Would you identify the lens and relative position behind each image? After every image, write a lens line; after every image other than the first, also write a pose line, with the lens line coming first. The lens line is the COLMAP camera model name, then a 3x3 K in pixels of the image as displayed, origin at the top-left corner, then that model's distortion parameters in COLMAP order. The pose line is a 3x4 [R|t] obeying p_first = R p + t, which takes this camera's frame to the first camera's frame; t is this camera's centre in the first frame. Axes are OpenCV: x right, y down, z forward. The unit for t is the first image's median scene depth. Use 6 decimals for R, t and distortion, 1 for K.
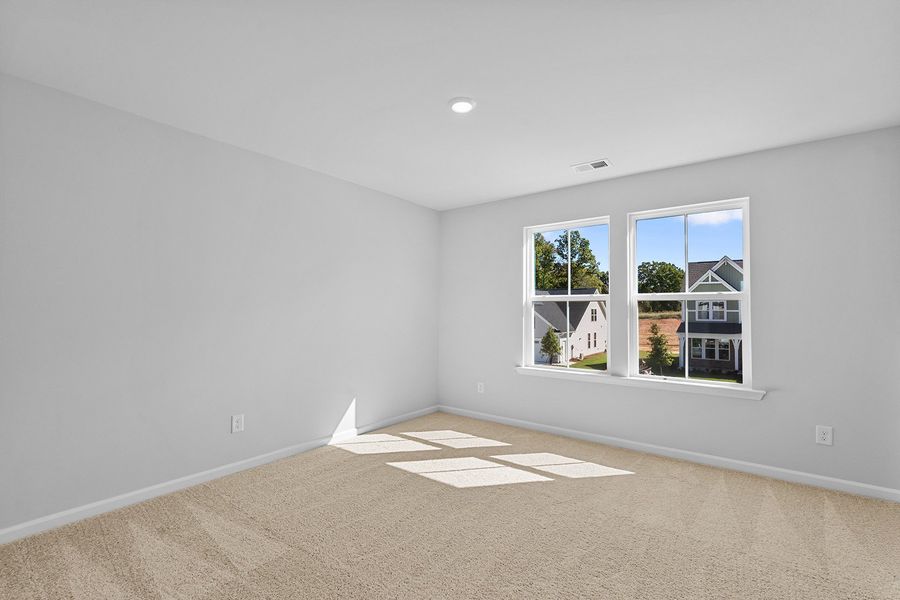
lens RADIAL K [[377.8, 0, 437.9], [0, 377.8, 298.4], [0, 0, 1]] dist [0.000417, 0.000259]
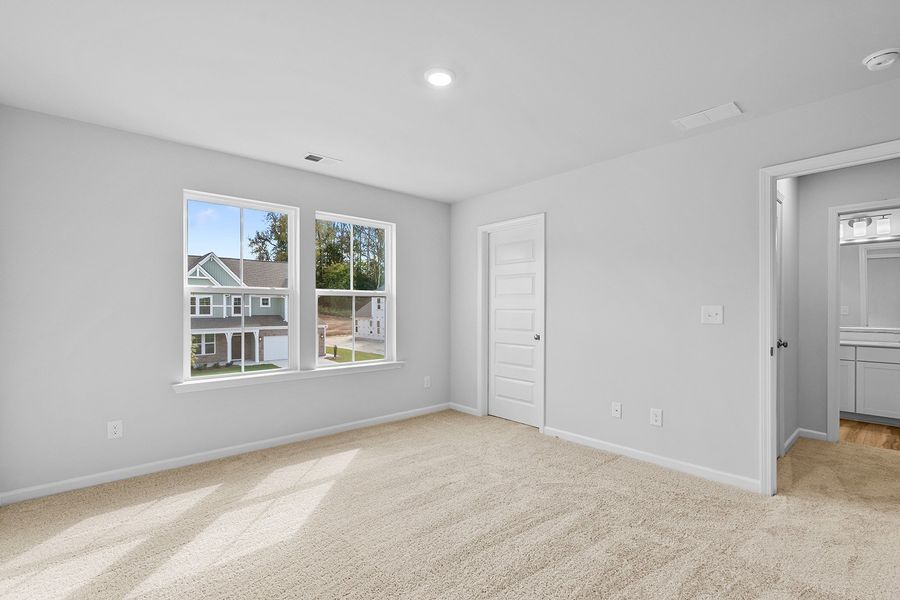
lens RADIAL K [[408.2, 0, 448.6], [0, 408.2, 290.7], [0, 0, 1]] dist [-0.005357, 0.000076]
pose [[0.238382, 0.032690, 0.970621, -0.480291], [-0.027886, 0.999252, -0.026805, 0.012162], [-0.970771, -0.020677, 0.239115, 0.362392]]
